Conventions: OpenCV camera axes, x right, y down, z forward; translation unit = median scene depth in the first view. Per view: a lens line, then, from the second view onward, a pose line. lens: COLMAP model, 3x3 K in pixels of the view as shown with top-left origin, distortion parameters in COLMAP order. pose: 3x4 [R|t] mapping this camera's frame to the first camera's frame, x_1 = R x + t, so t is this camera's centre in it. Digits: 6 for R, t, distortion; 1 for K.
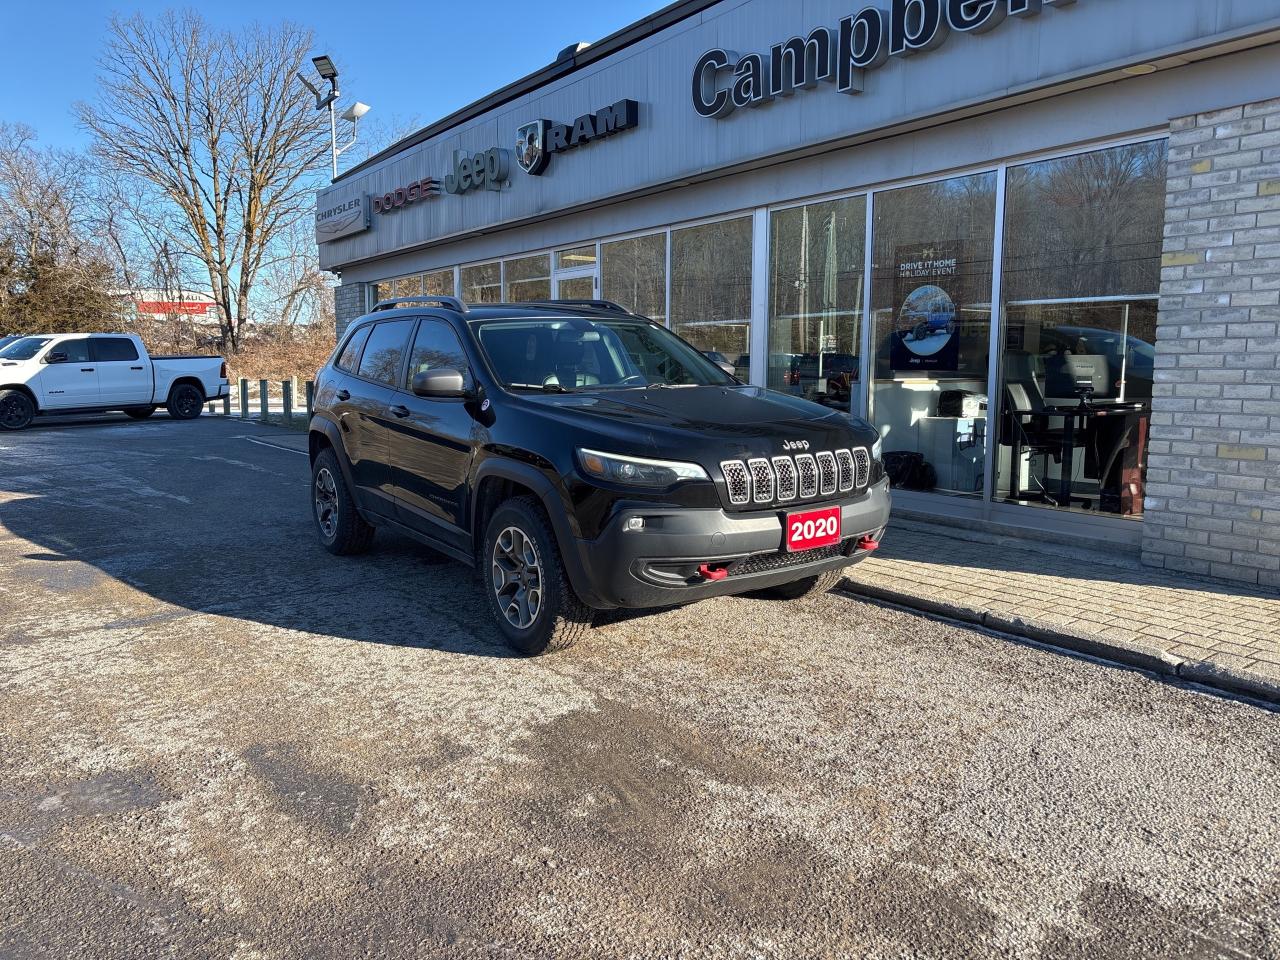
lens RADIAL K [[969.6, 0, 639.5], [0, 969.6, 483.6], [0, 0, 1]] dist [0.036316, -0.032907]
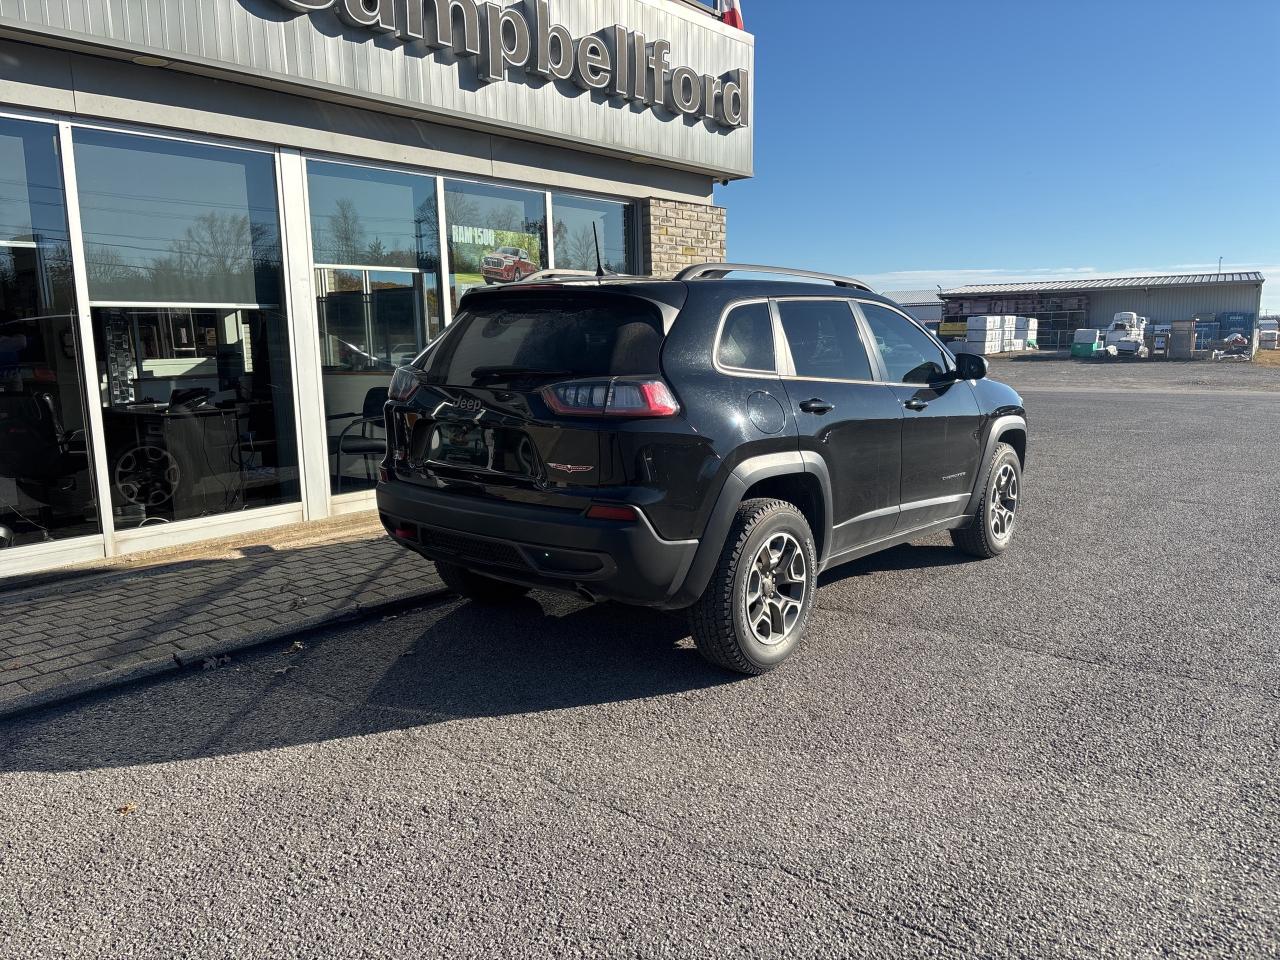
lens RADIAL K [[969.6, 0, 640.6], [0, 969.6, 491.3], [0, 0, 1]] dist [0.036316, -0.032907]
pose [[-0.268407, -0.148091, 0.951854, -1.153442], [0.137297, 0.972144, 0.189963, -0.221191], [-0.953471, 0.181674, -0.240598, 1.610987]]
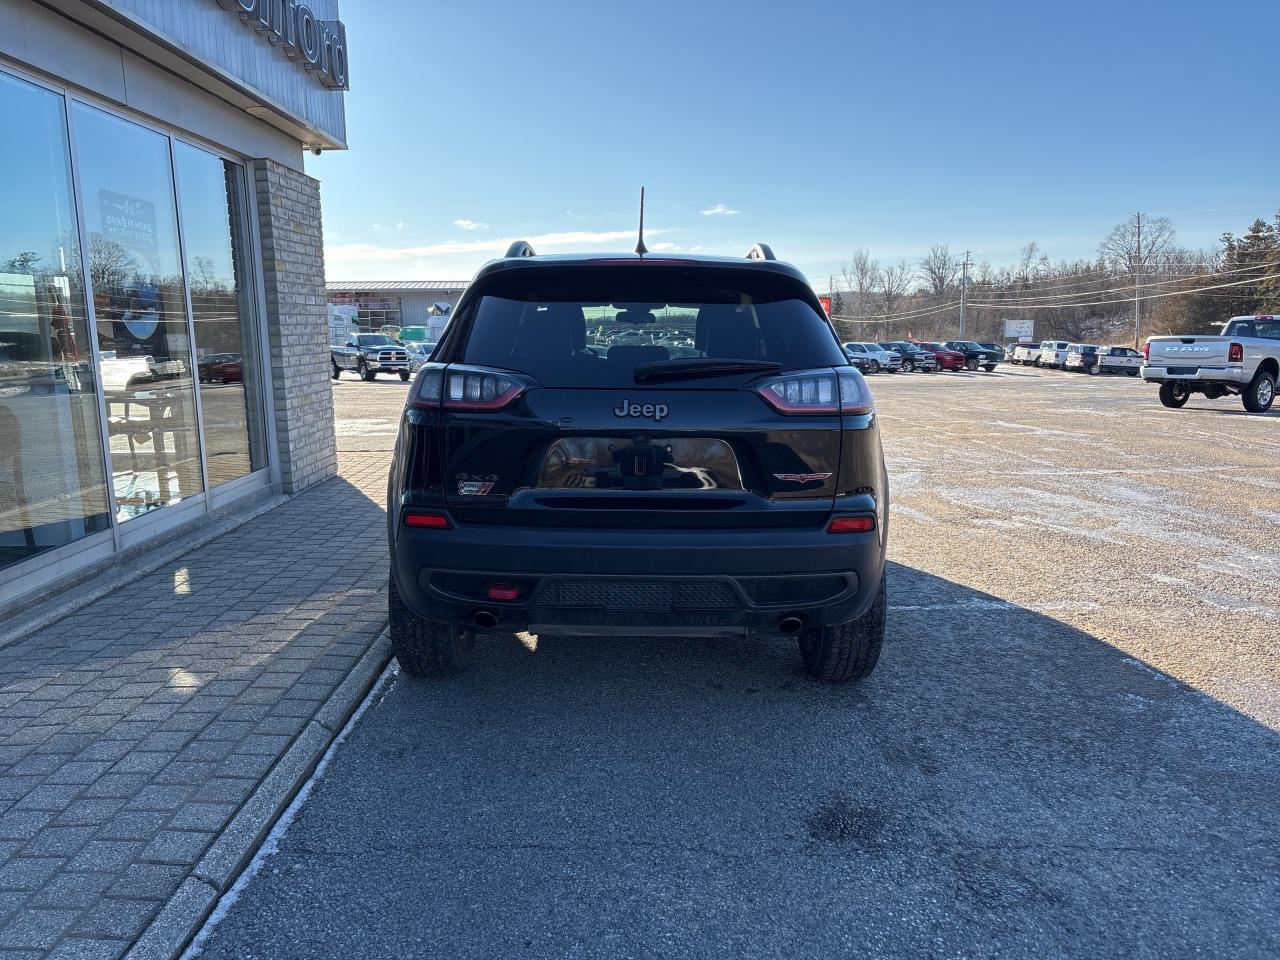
lens RADIAL K [[969.6, 0, 643.4], [0, 969.6, 479.3], [0, 0, 1]] dist [0.036316, -0.032907]
pose [[-0.822902, -0.079515, 0.562592, -0.711924], [0.083911, 0.962295, 0.258743, -0.272330], [-0.561953, 0.260128, -0.785202, 2.012682]]
